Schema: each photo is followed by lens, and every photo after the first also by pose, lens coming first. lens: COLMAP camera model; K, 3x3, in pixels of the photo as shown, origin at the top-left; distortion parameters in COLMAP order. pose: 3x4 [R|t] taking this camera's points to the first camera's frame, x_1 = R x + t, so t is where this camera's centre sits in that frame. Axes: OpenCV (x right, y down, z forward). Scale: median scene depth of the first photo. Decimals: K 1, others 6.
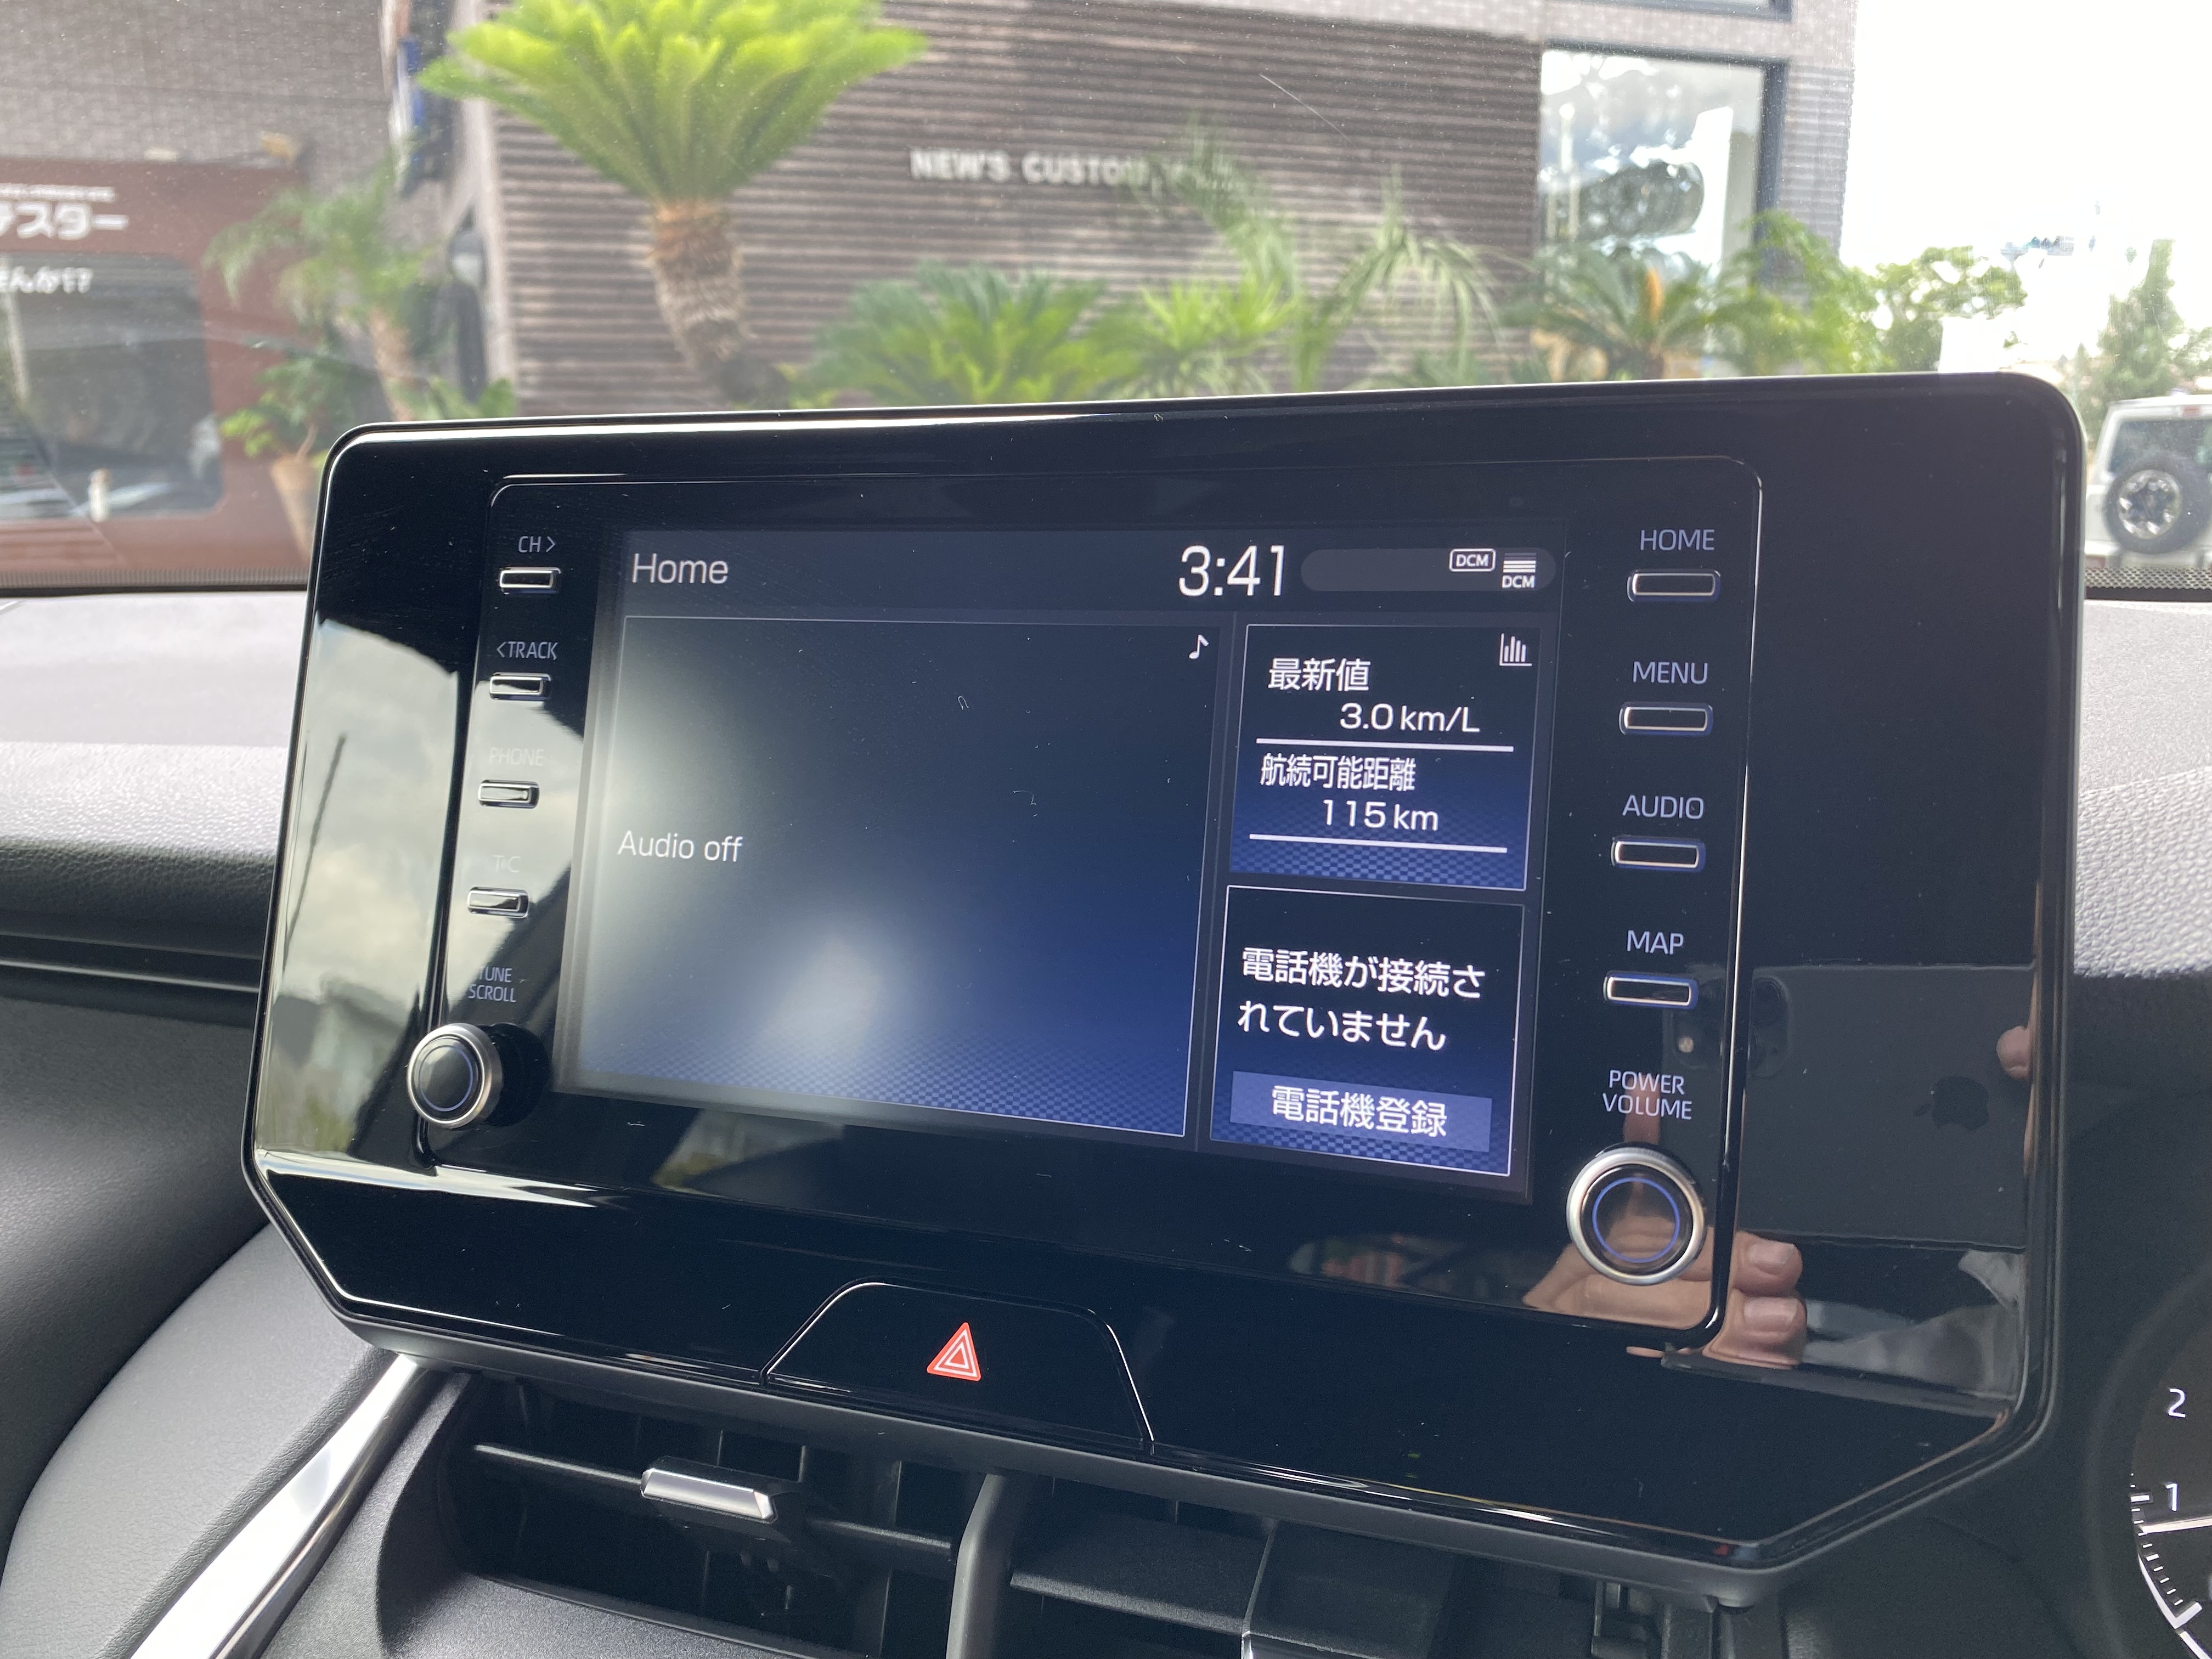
lens RADIAL K [[1649.5, 0, 1099.8], [0, 1649.5, 846.8], [0, 0, 1]] dist [0.039353, -0.004079]
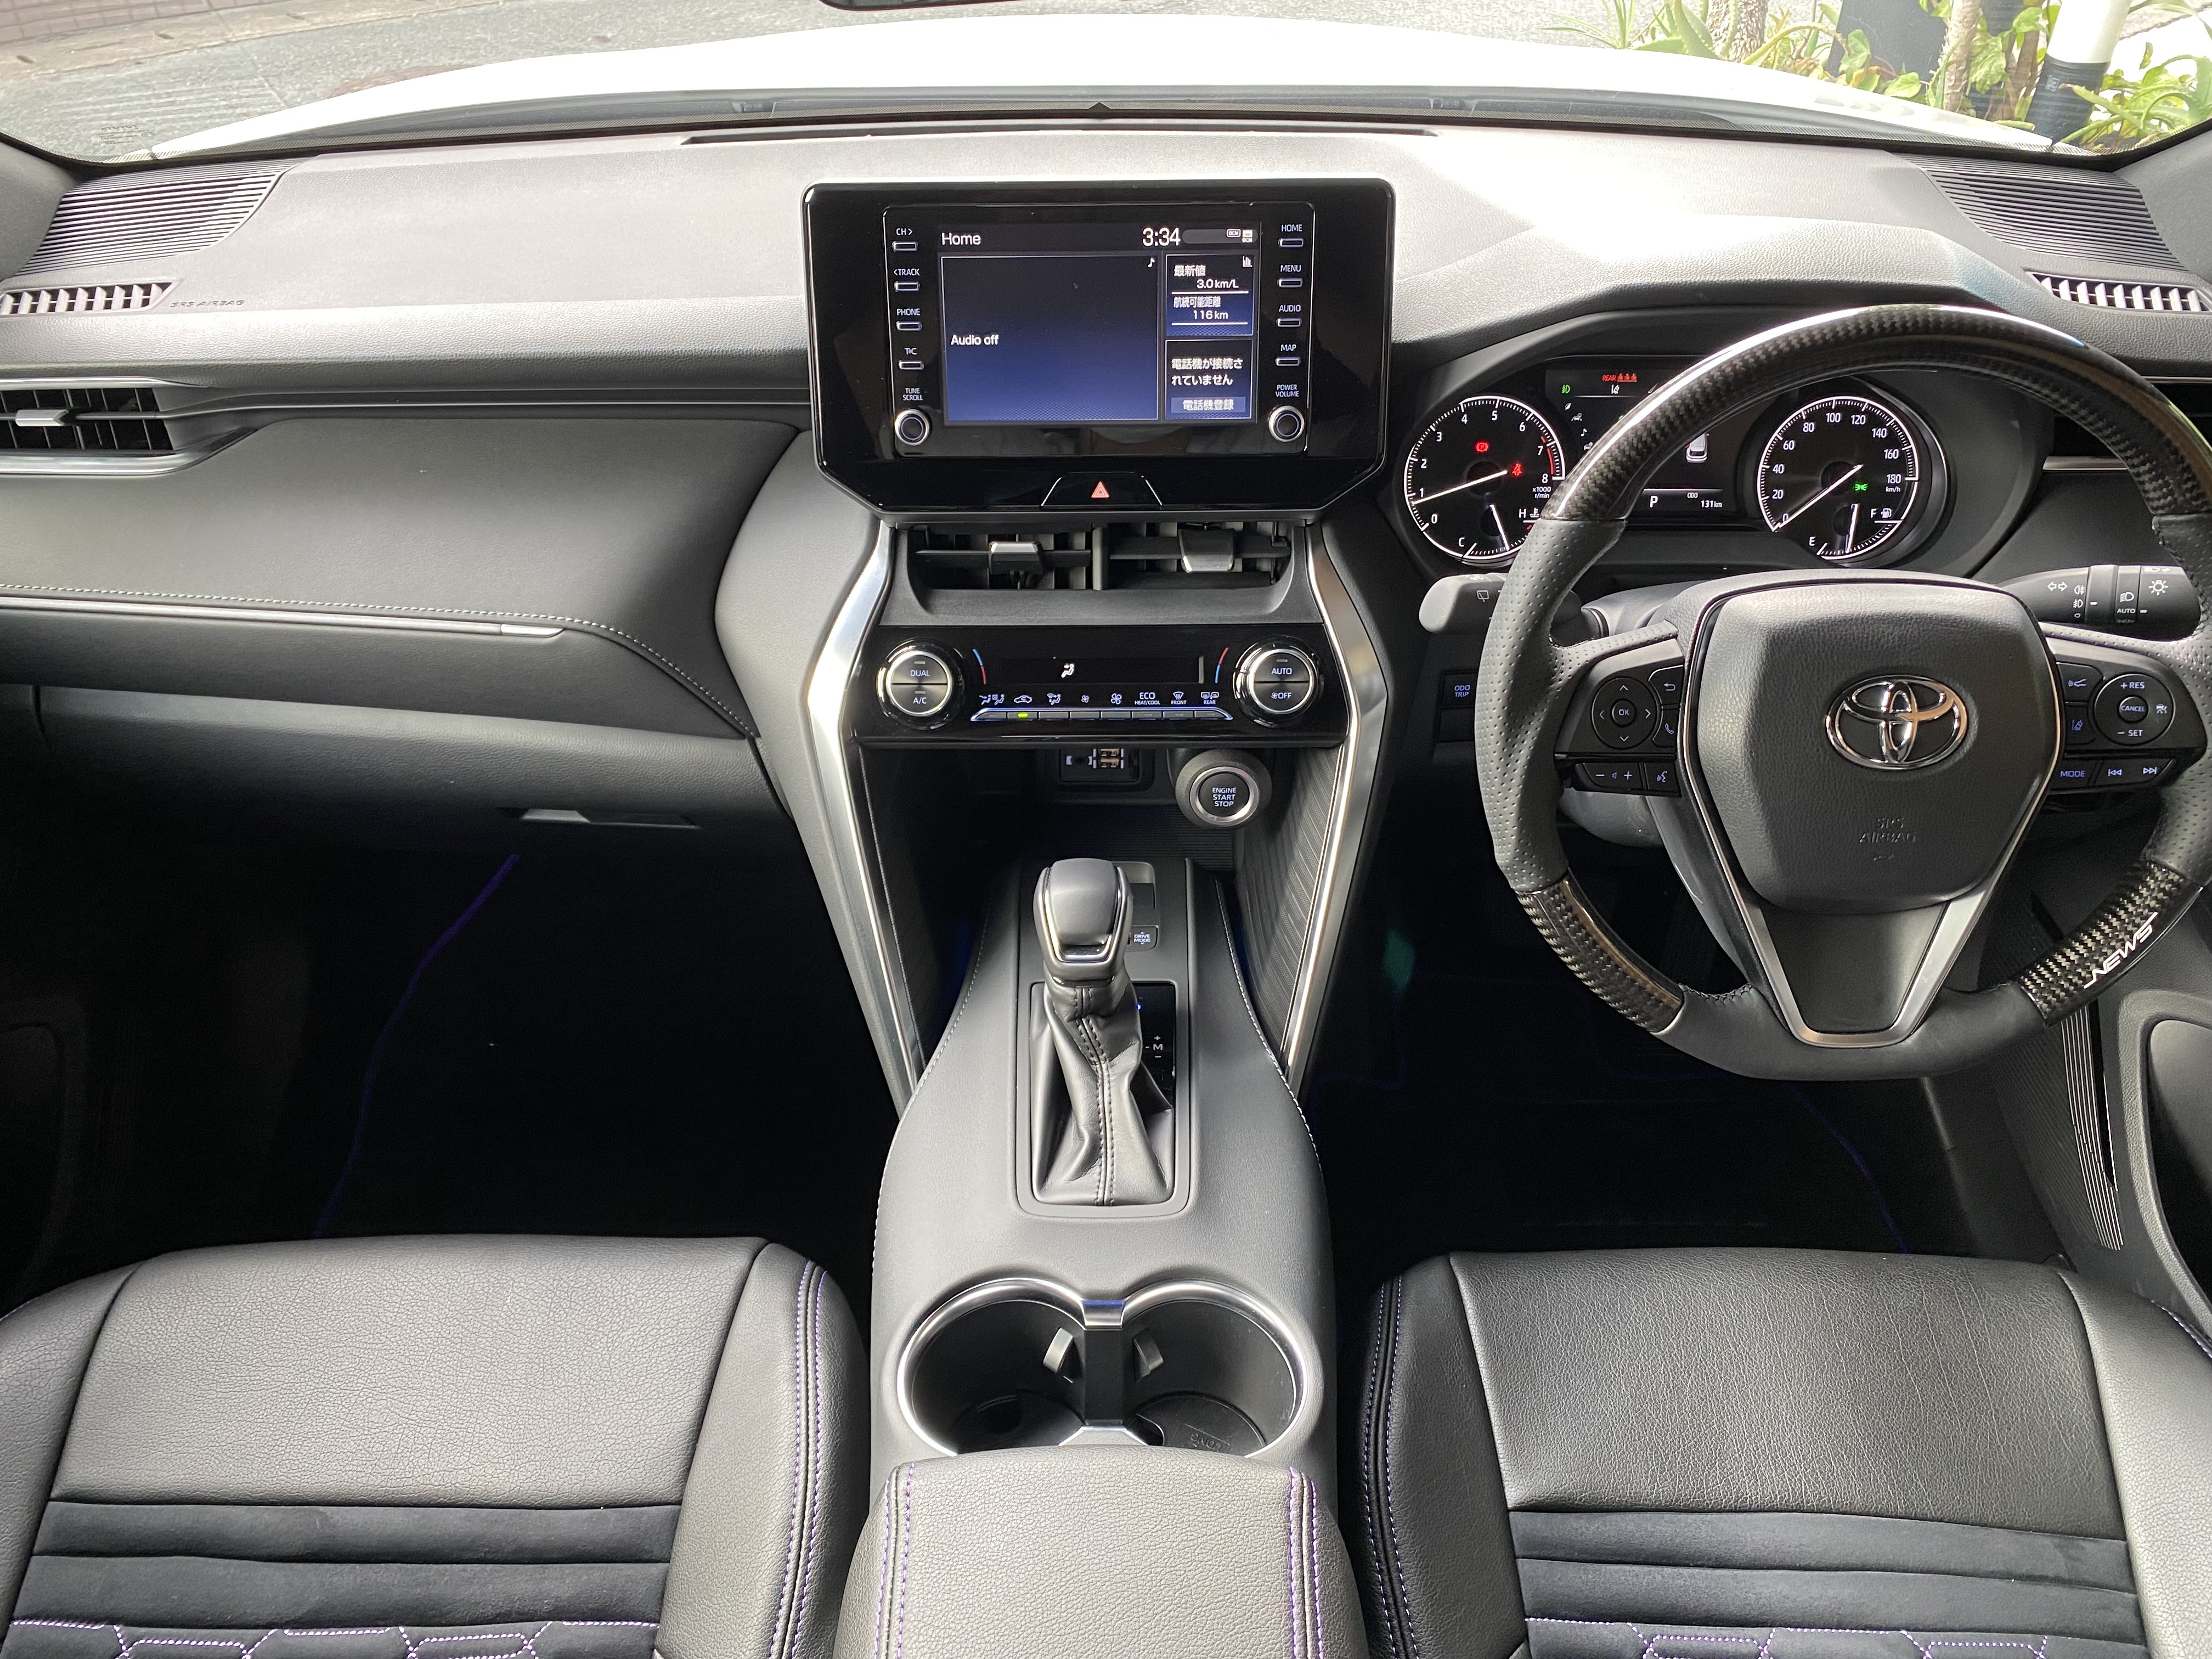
lens RADIAL K [[1649.5, 0, 1099.8], [0, 1649.5, 846.8], [0, 0, 1]] dist [0.039353, -0.004079]
pose [[0.948990, -0.187507, 0.253493, -1.110143], [0.067242, 0.905818, 0.418297, -0.466248], [-0.308052, -0.379915, 0.872221, -2.304374]]
